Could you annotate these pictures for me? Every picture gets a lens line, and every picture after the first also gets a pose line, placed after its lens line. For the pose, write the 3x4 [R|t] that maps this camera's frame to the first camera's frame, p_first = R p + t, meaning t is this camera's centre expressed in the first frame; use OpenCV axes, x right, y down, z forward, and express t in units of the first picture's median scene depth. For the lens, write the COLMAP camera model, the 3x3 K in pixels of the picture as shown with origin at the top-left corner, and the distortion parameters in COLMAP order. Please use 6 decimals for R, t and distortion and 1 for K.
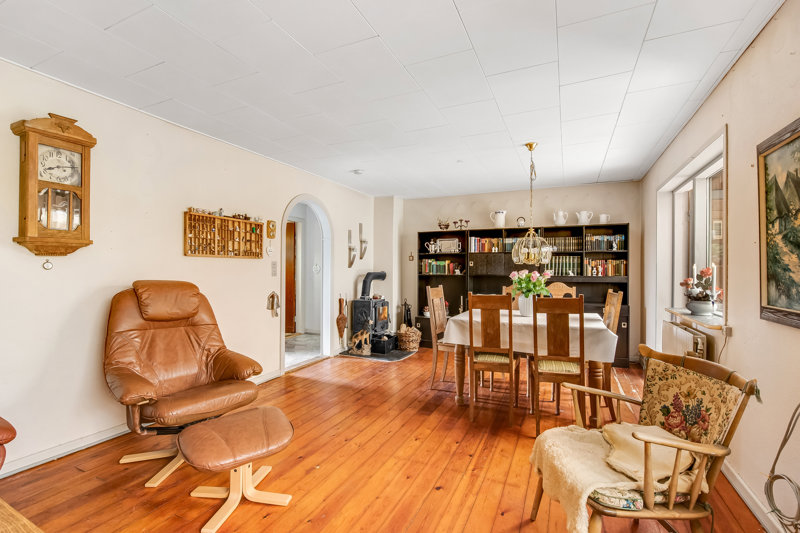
lens RADIAL K [[356.4, 0, 398.2], [0, 356.4, 267.3], [0, 0, 1]] dist [-0.000228, -0.000024]
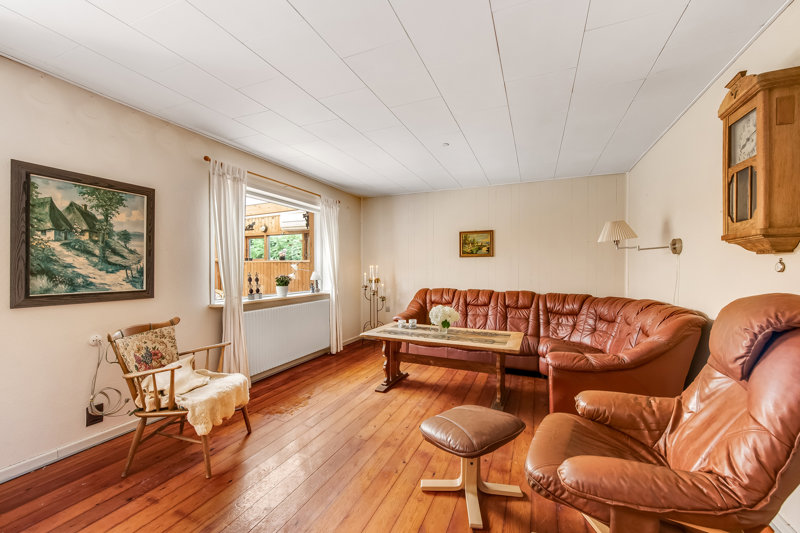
lens RADIAL K [[322.6, 0, 398.9], [0, 322.6, 271.4], [0, 0, 1]] dist [-0.001481, -0.000712]
pose [[-0.999479, -0.004356, -0.031992, -0.237299], [-0.004447, 0.999986, 0.002773, 0.015621], [0.031979, 0.002914, -0.999484, 2.312975]]
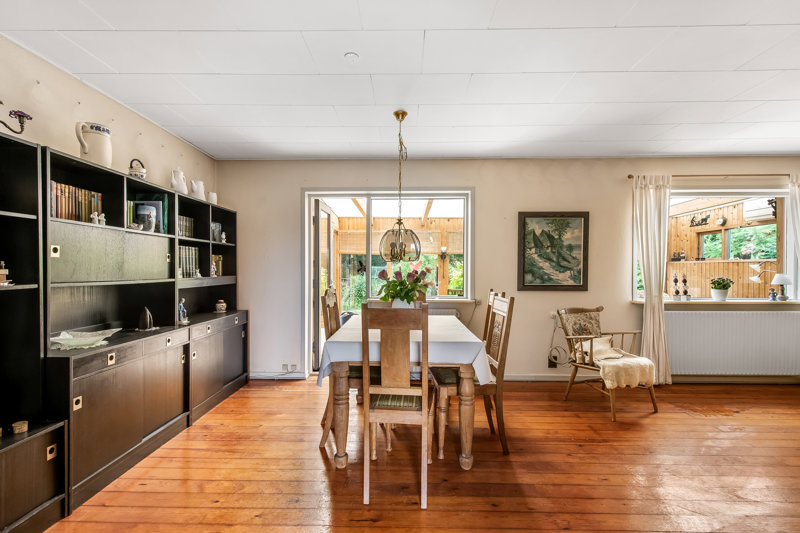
lens RADIAL K [[375.2, 0, 398.9], [0, 375.2, 268.9], [0, 0, 1]] dist [0.000017, -0.000601]
pose [[-0.413539, -0.005343, 0.910471, -0.863573], [-0.008567, 0.999961, 0.001978, 0.011674], [-0.910446, -0.006982, -0.413569, 2.900568]]
